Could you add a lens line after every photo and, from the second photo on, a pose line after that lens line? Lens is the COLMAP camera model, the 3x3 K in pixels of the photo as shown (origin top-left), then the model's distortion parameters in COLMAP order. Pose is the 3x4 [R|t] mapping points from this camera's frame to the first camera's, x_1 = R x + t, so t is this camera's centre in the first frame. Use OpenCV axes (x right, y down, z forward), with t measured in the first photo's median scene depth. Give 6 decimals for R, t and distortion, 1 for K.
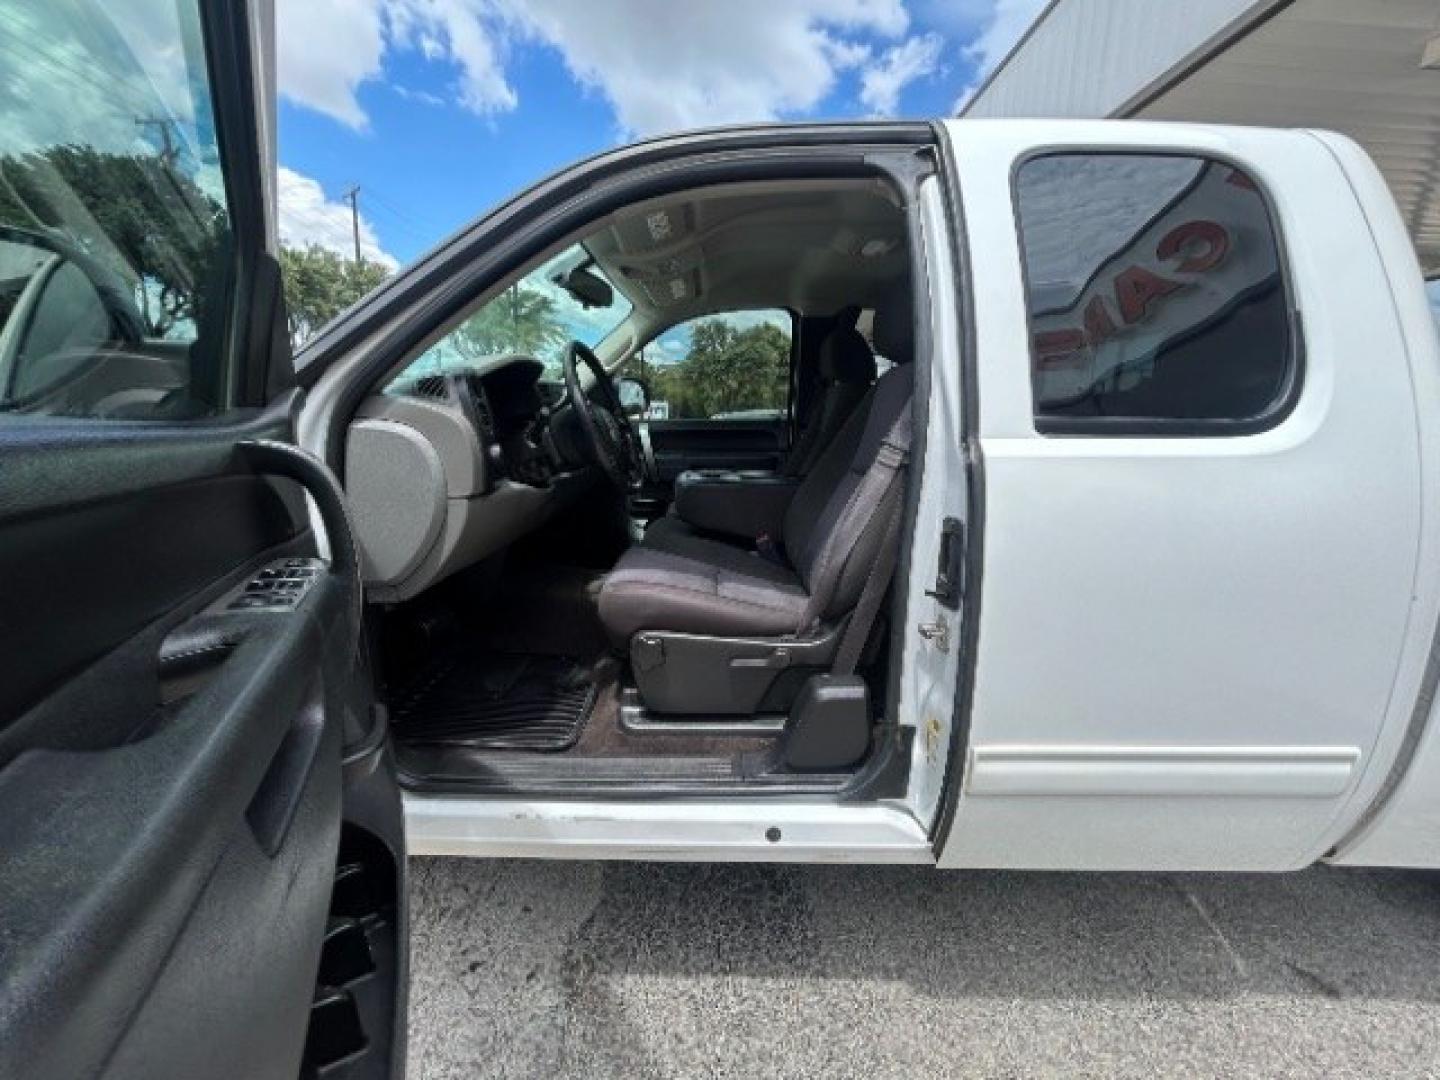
lens RADIAL K [[572.1, 0, 719.0], [0, 572.1, 538.3], [0, 0, 1]] dist [0.000402, 0.000578]
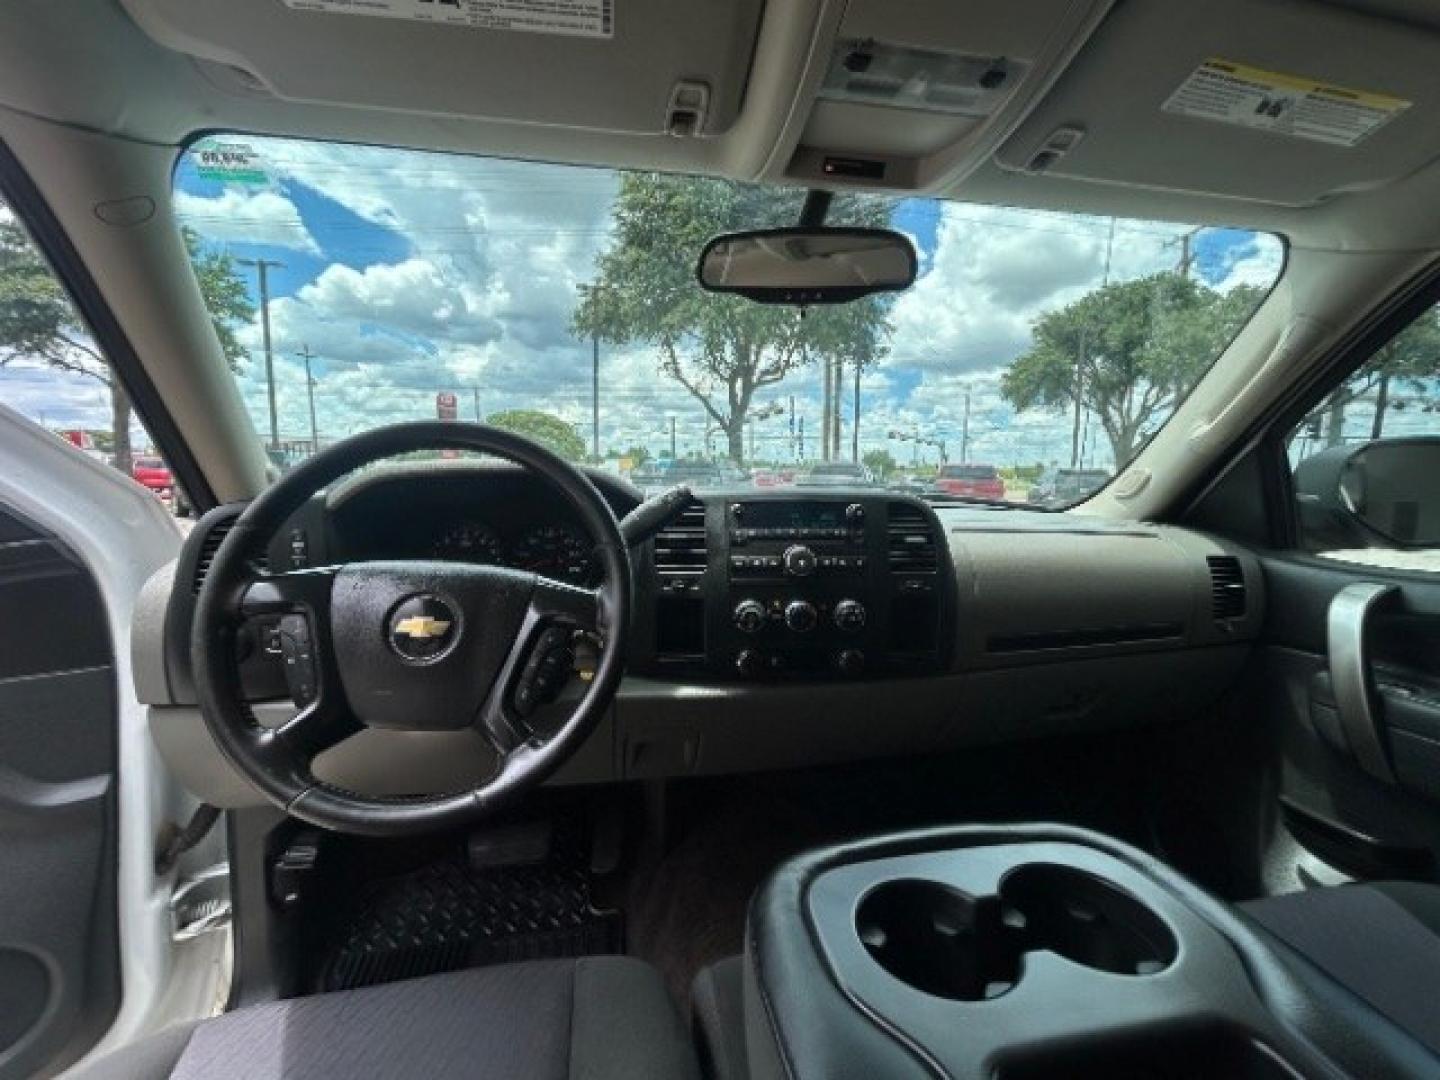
lens RADIAL K [[579.0, 0, 723.3], [0, 579.0, 539.2], [0, 0, 1]] dist [0.008000, 0.000065]
pose [[0.179147, 0.071984, -0.981185, 0.206163], [-0.205426, 0.978073, 0.034249, -0.281453], [0.962136, 0.195425, 0.190007, 1.012912]]
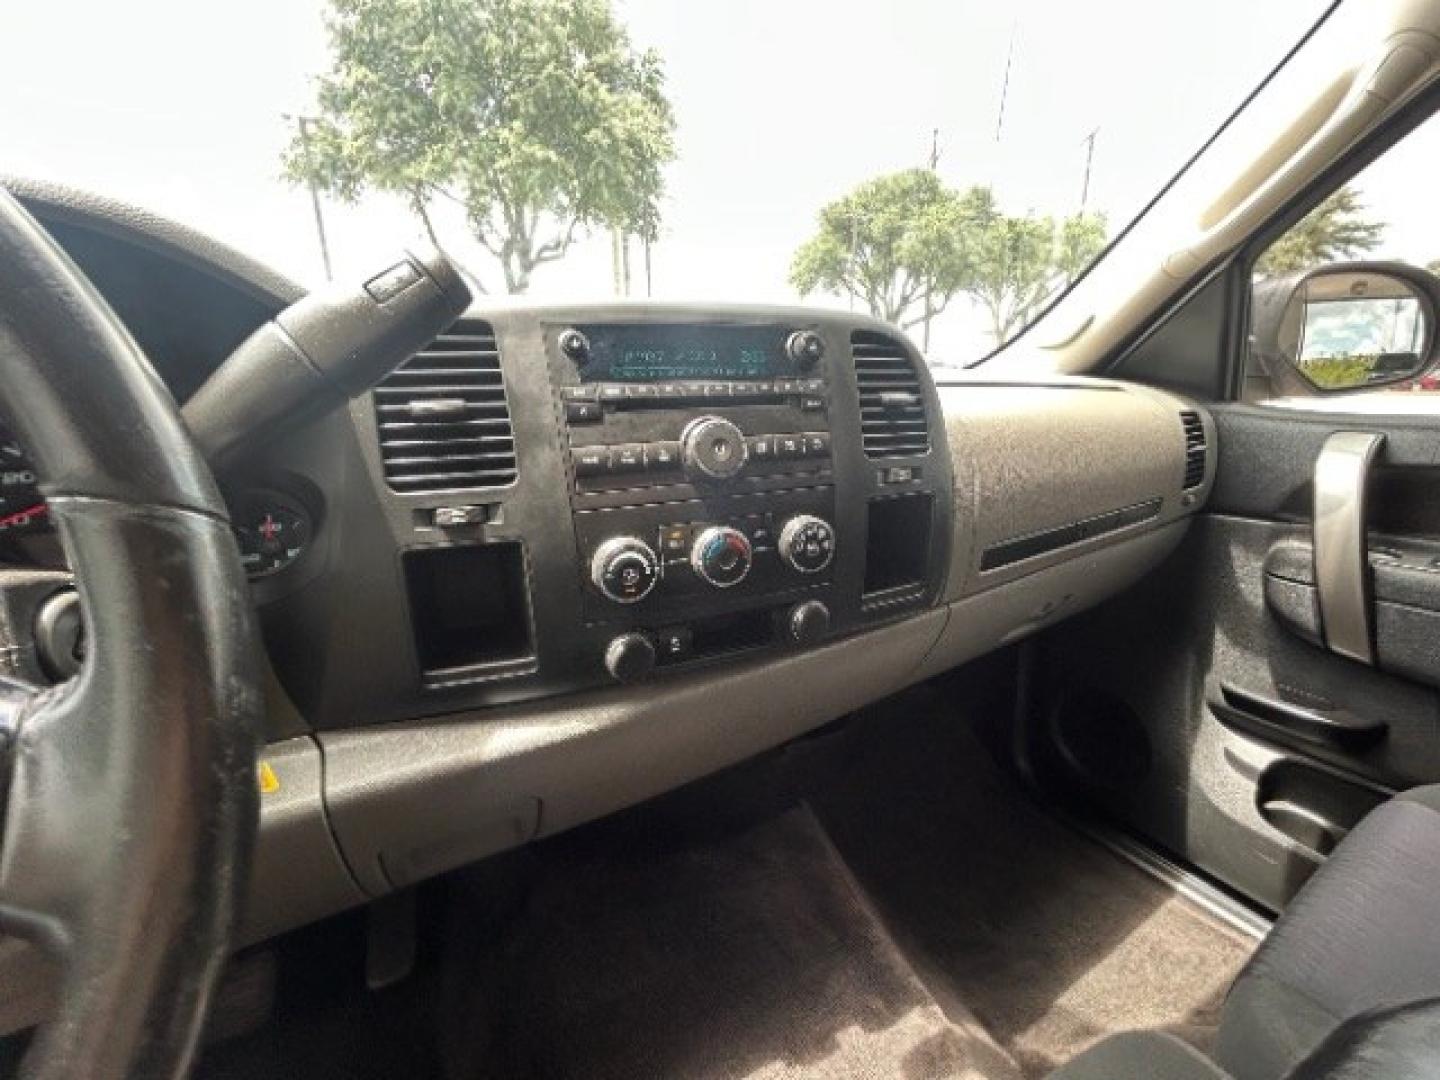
lens RADIAL K [[579.9, 0, 717.0], [0, 579.9, 539.9], [0, 0, 1]] dist [0.001707, -0.000146]
pose [[0.489660, 0.206559, -0.847093, -0.062267], [-0.151629, 0.976903, 0.150564, -0.257658], [0.858628, 0.054719, 0.509670, 1.053288]]
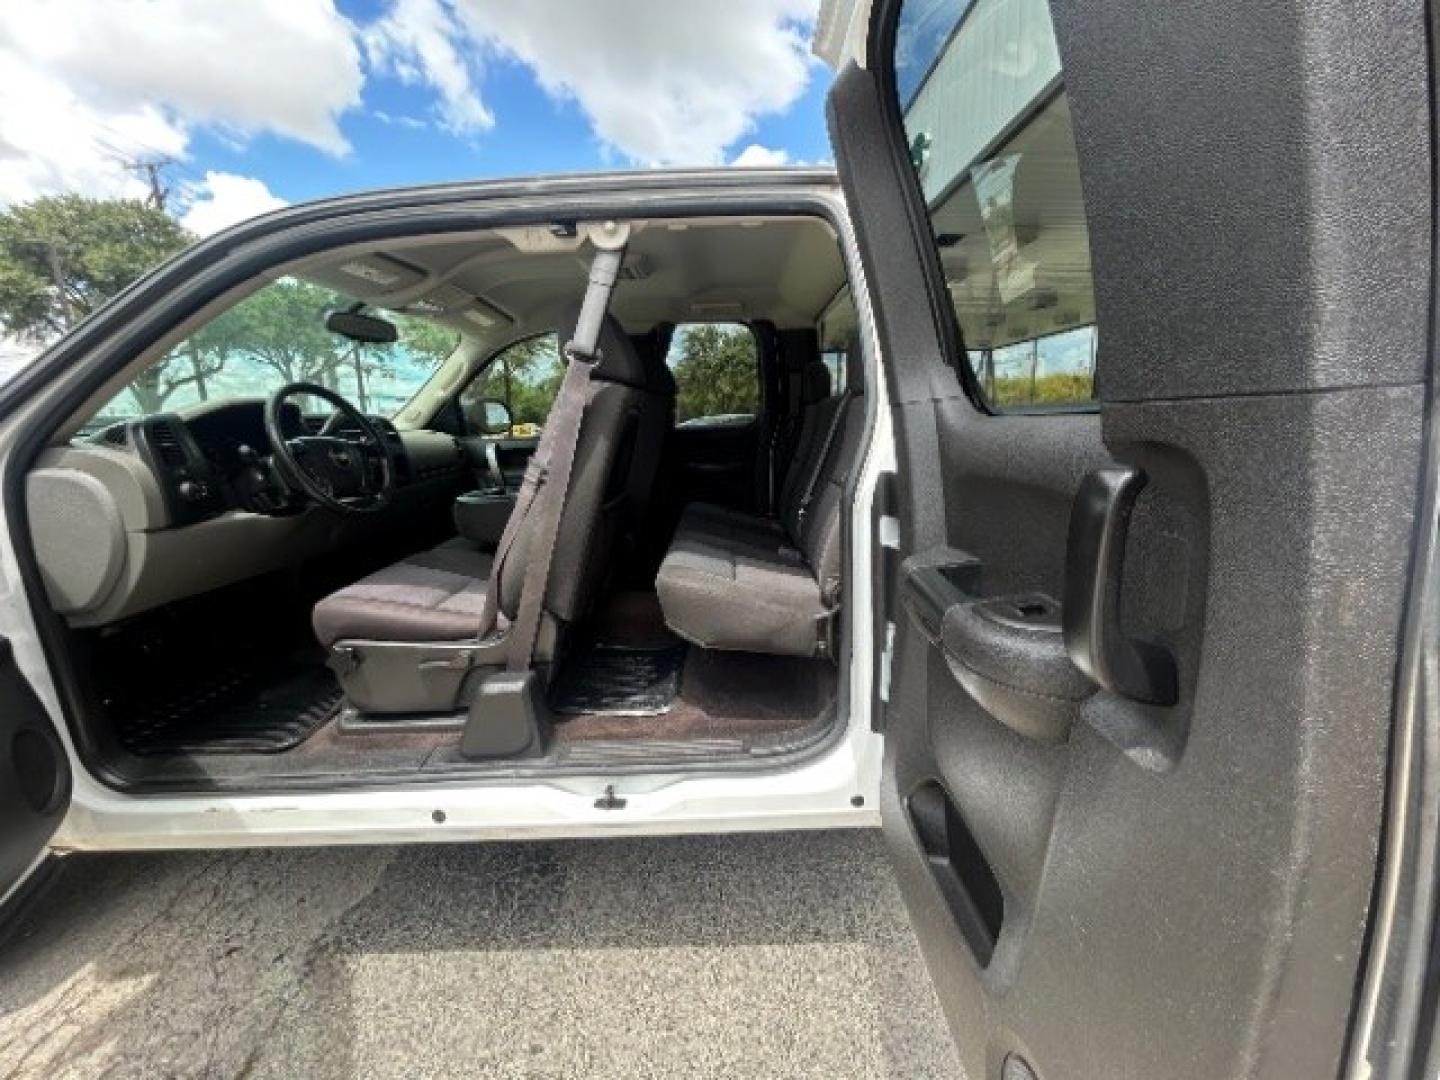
lens RADIAL K [[579.9, 0, 717.0], [0, 579.9, 539.9], [0, 0, 1]] dist [0.001707, -0.000146]
pose [[0.998322, -0.053243, -0.022759, 0.511370], [0.053065, 0.998556, -0.008330, 0.011308], [0.023170, 0.007108, 0.999706, -0.093881]]
